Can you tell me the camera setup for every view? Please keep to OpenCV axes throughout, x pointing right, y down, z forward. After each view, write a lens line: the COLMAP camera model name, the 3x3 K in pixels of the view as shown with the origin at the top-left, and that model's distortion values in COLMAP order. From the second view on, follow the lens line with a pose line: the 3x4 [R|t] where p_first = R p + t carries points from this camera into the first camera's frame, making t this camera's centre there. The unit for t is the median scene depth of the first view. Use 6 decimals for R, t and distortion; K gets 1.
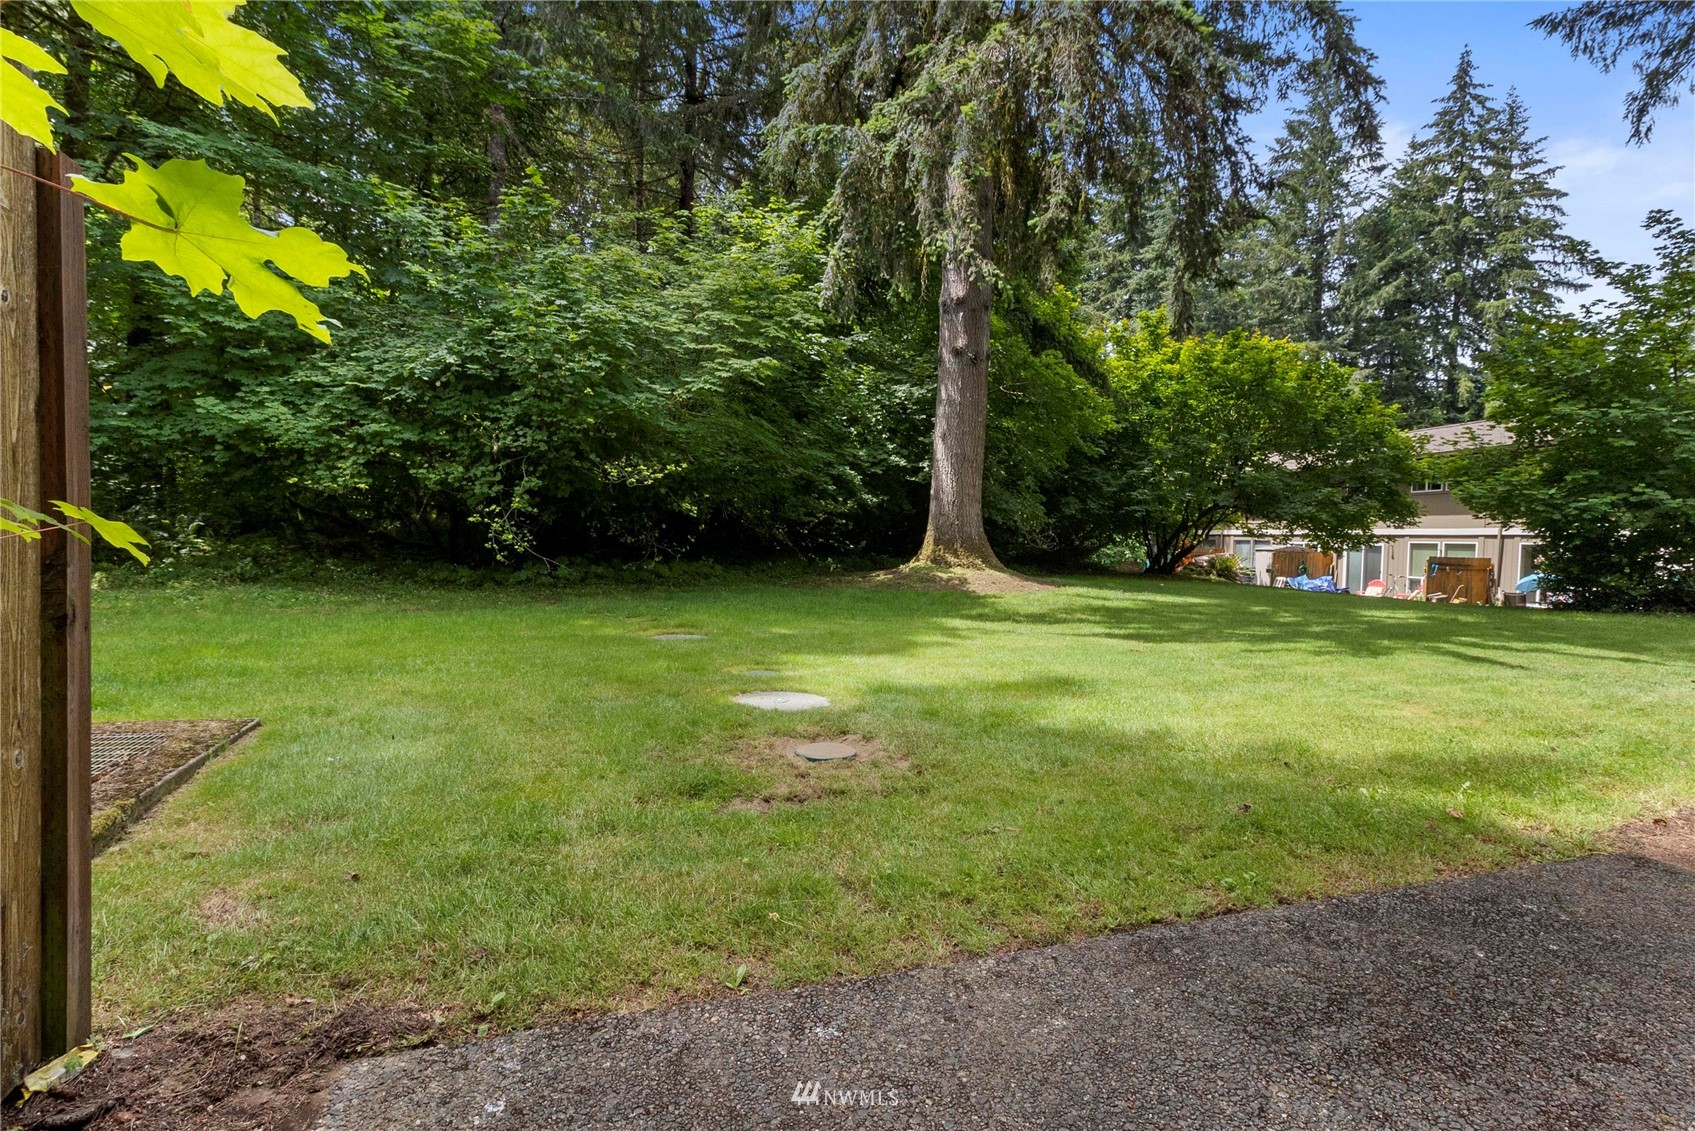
lens RADIAL K [[799.3, 0, 837.1], [0, 799.3, 552.9], [0, 0, 1]] dist [0.001039, -0.000481]
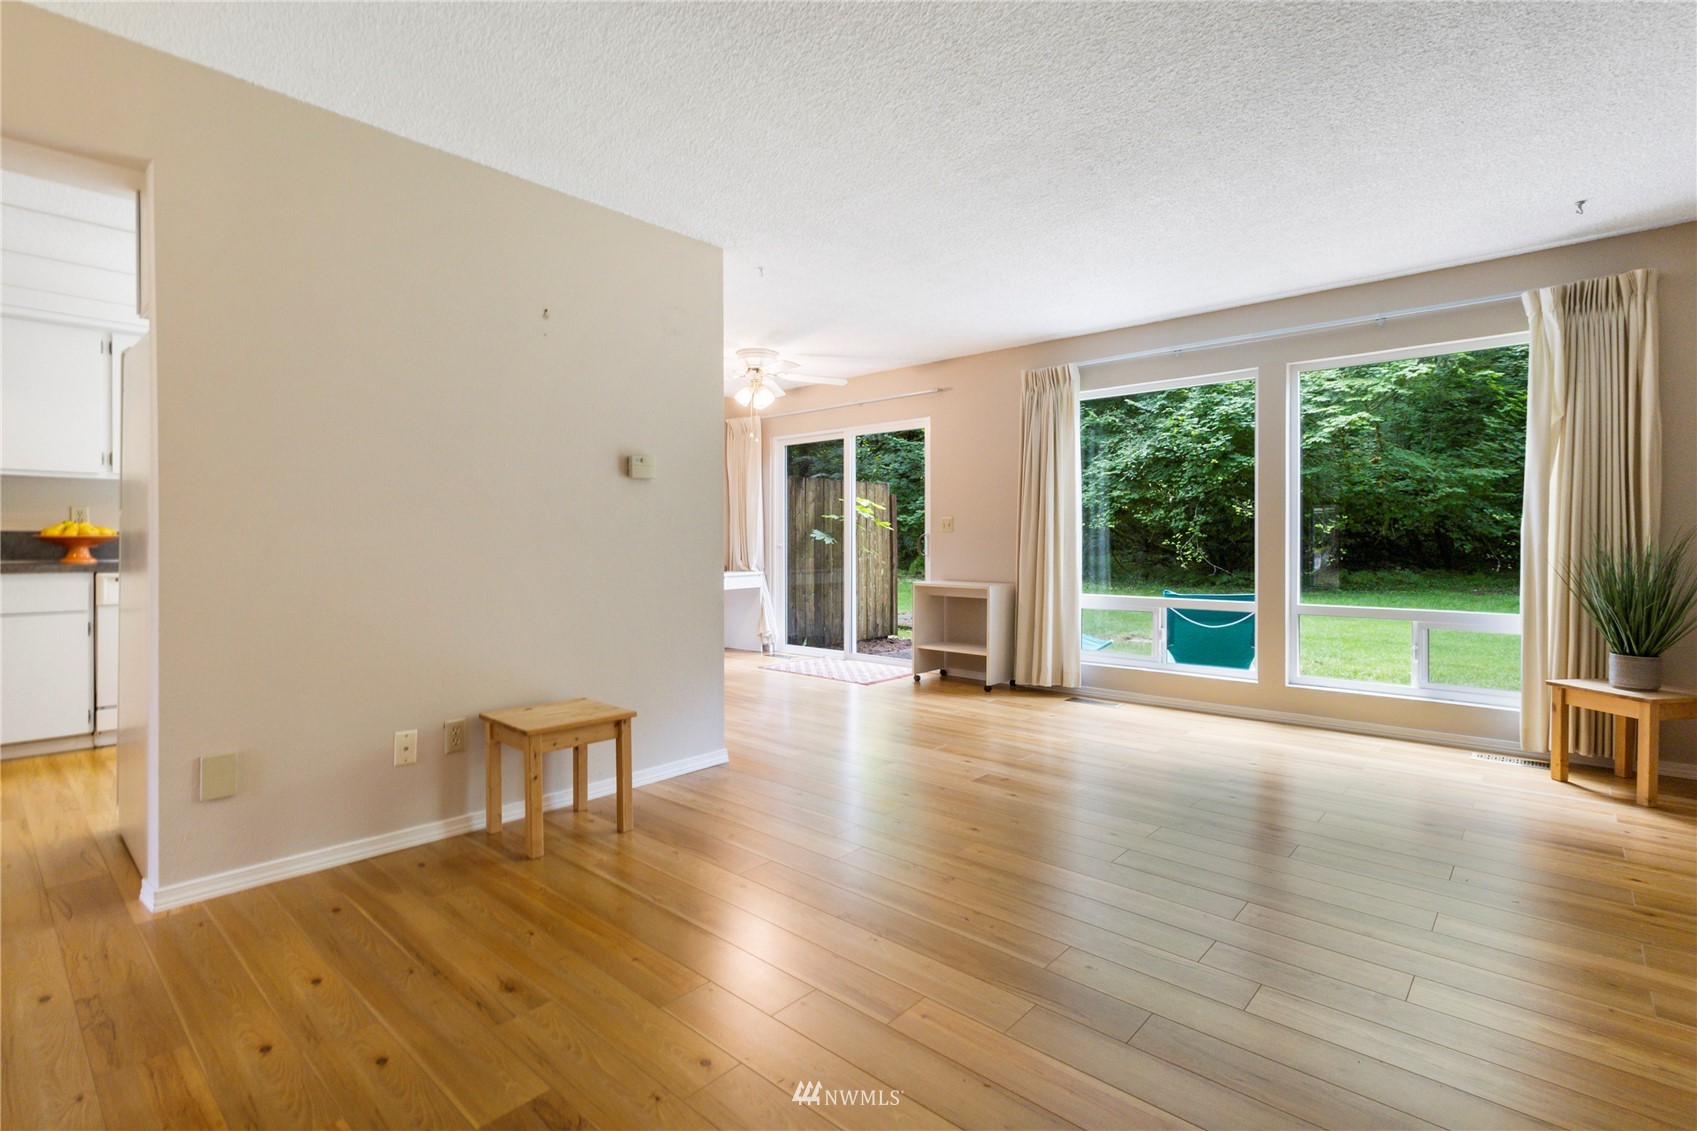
lens RADIAL K [[800.2, 0, 838.1], [0, 800.2, 552.9], [0, 0, 1]] dist [0.001039, -0.000481]
pose [[0.461066, -0.013892, -0.887257, 0.711174], [-0.005899, 0.999807, -0.018719, 0.014649], [0.887346, 0.013864, 0.460895, -0.375788]]
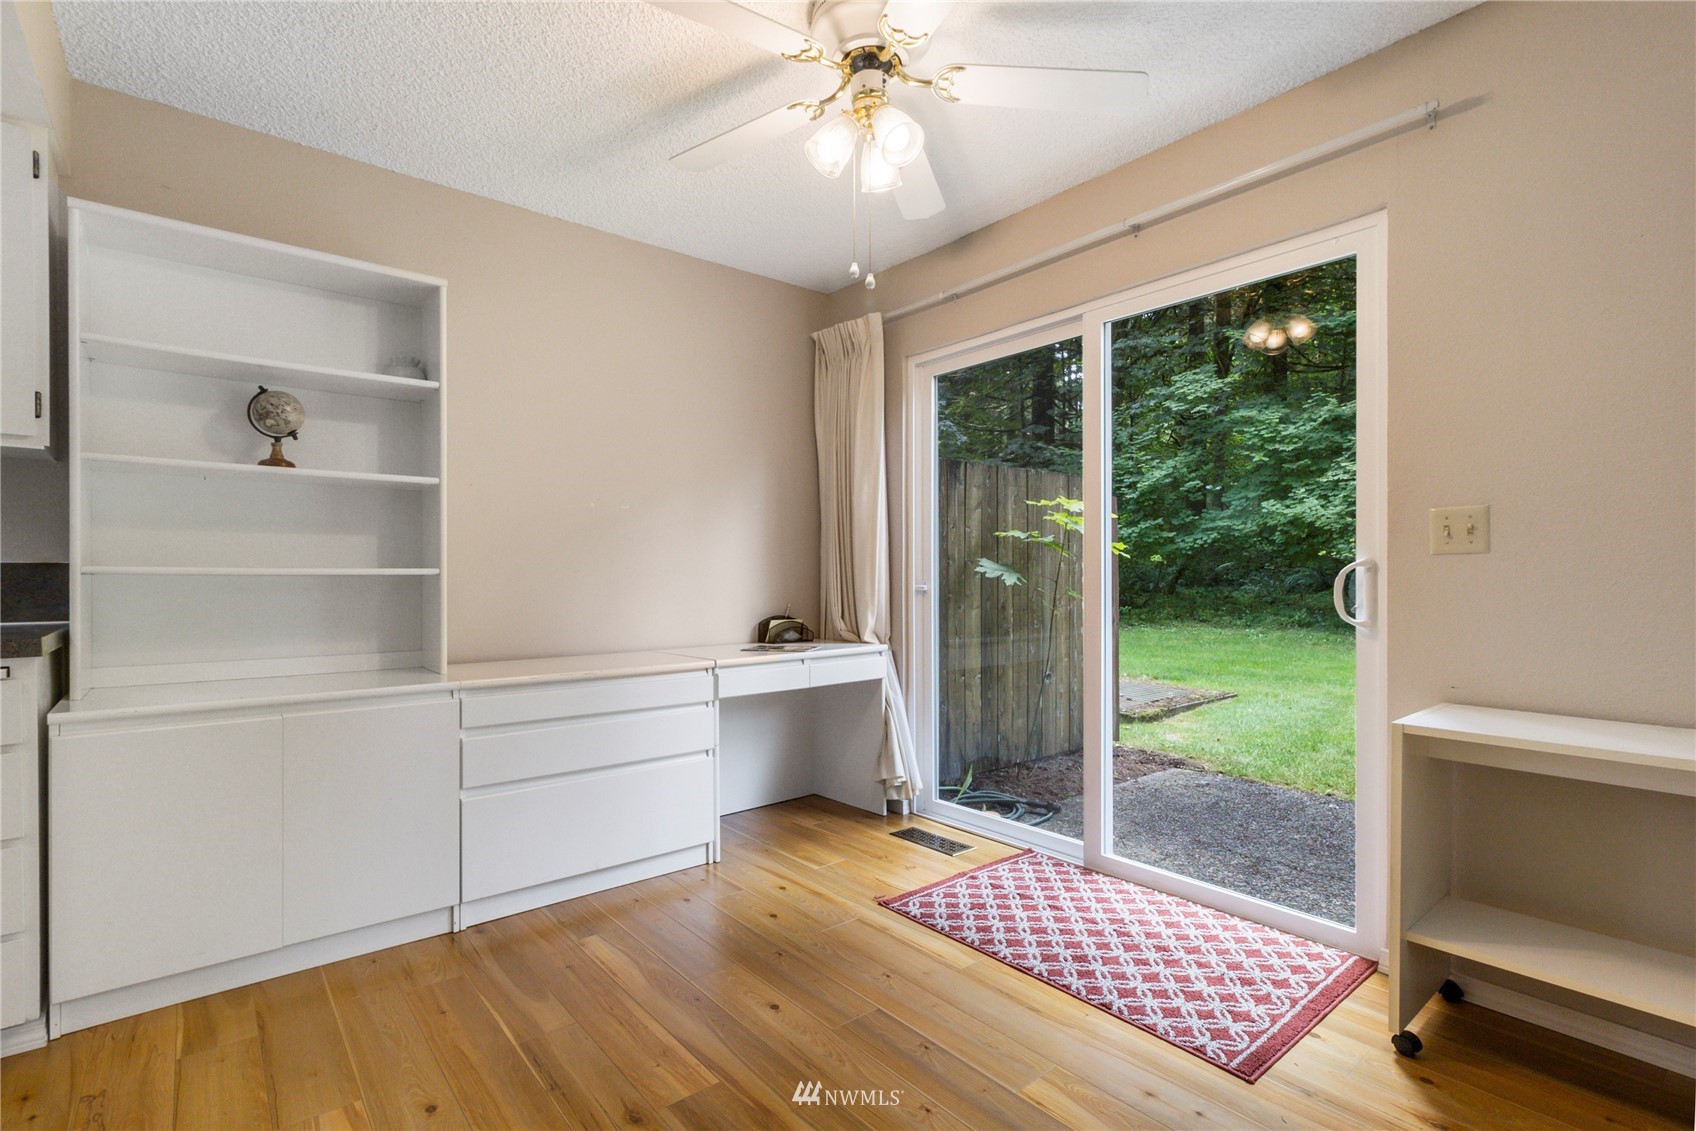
lens RADIAL K [[794.6, 0, 851.9], [0, 794.6, 588.2], [0, 0, 1]] dist [0.014725, -0.000187]
pose [[0.339166, -0.011977, -0.940650, 0.331042], [-0.008909, 0.999833, -0.015943, -0.001197], [0.940684, 0.013787, 0.339002, -0.223858]]
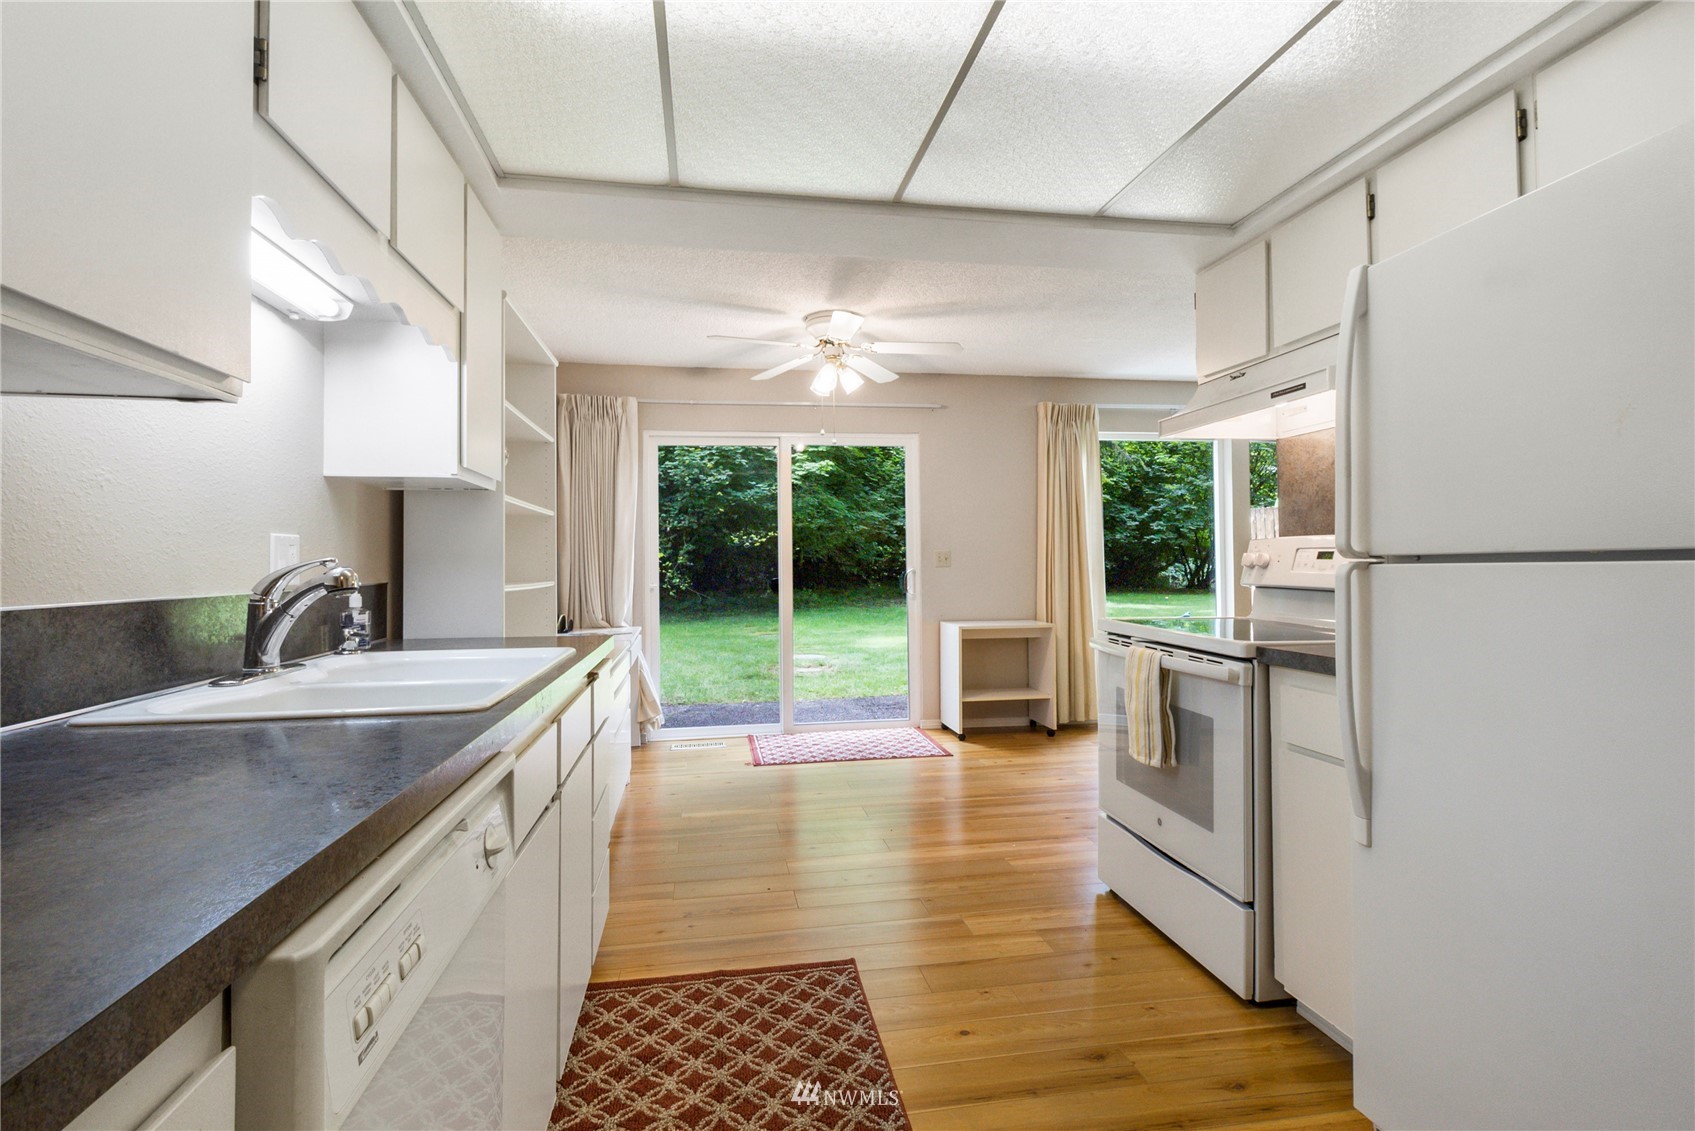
lens RADIAL K [[799.3, 0, 837.1], [0, 799.3, 552.9], [0, 0, 1]] dist [0.001039, -0.000481]
pose [[0.982449, -0.040836, -0.182009, 0.221143], [0.034681, 0.998718, -0.036873, -0.005457], [0.183282, 0.029914, 0.982605, -0.573407]]
